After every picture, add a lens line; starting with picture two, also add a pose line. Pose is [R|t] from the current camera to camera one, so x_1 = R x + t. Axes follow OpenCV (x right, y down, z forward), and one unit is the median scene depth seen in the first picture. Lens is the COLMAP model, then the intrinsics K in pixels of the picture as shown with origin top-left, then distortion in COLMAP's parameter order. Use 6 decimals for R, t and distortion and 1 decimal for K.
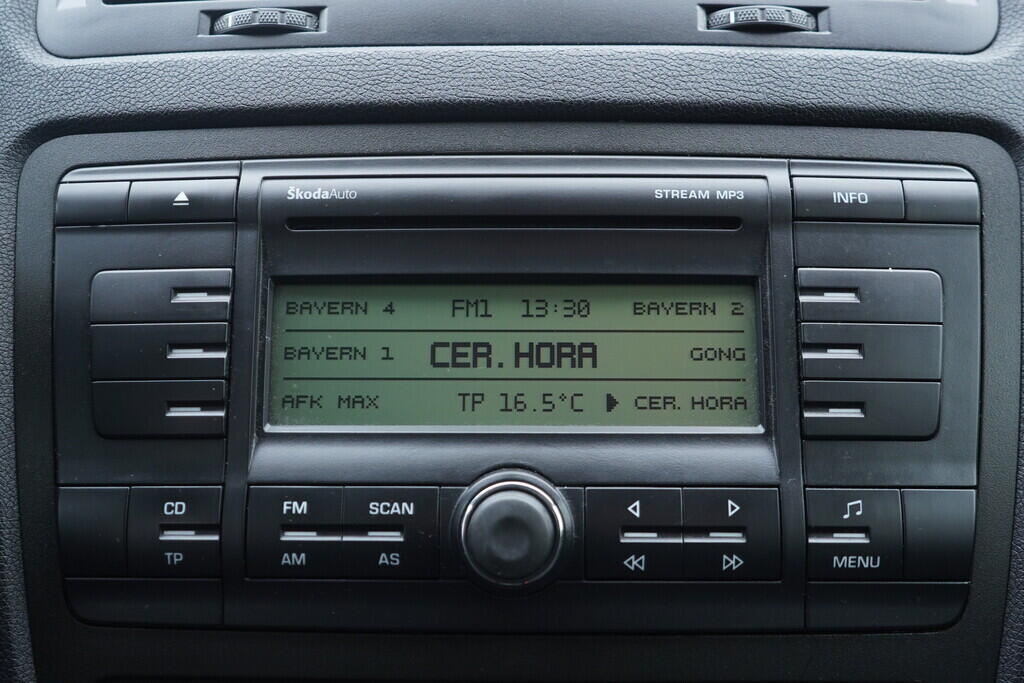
lens RADIAL K [[1050.0, 0, 511.1], [0, 1050.0, 340.6], [0, 0, 1]] dist [-0.003206, 0.000000]
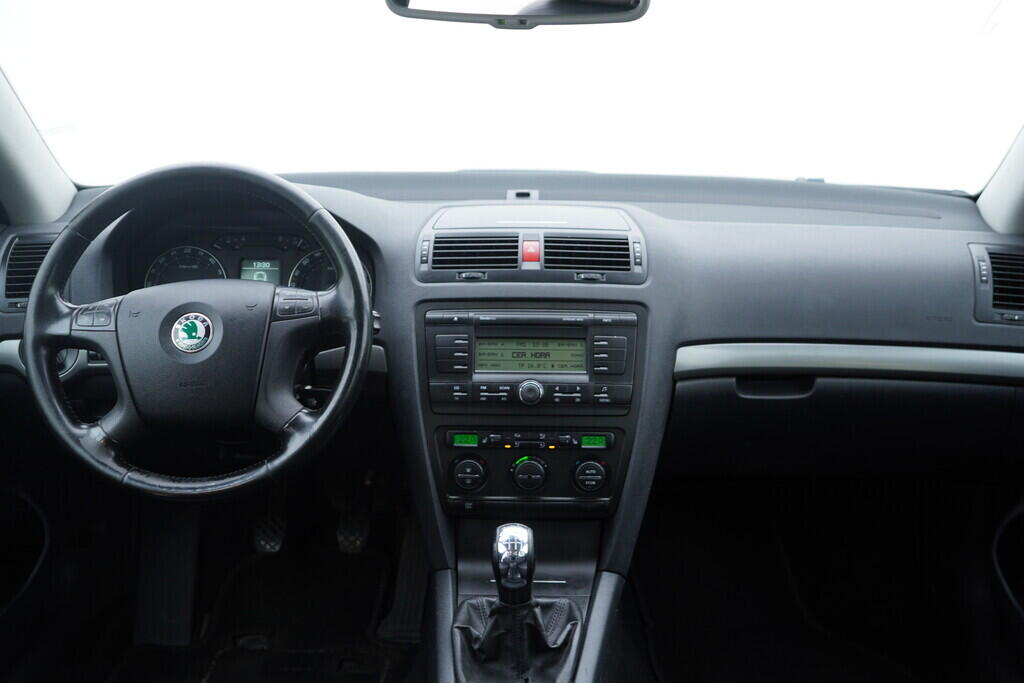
lens RADIAL K [[1050.0, 0, 512.9], [0, 1050.0, 342.4], [0, 0, 1]] dist [-0.003206, 0.000000]
pose [[0.999948, 0.009011, 0.004696, -0.096332], [-0.008973, 0.999928, -0.008012, -0.003607], [-0.004768, 0.007970, 0.999957, -3.476468]]
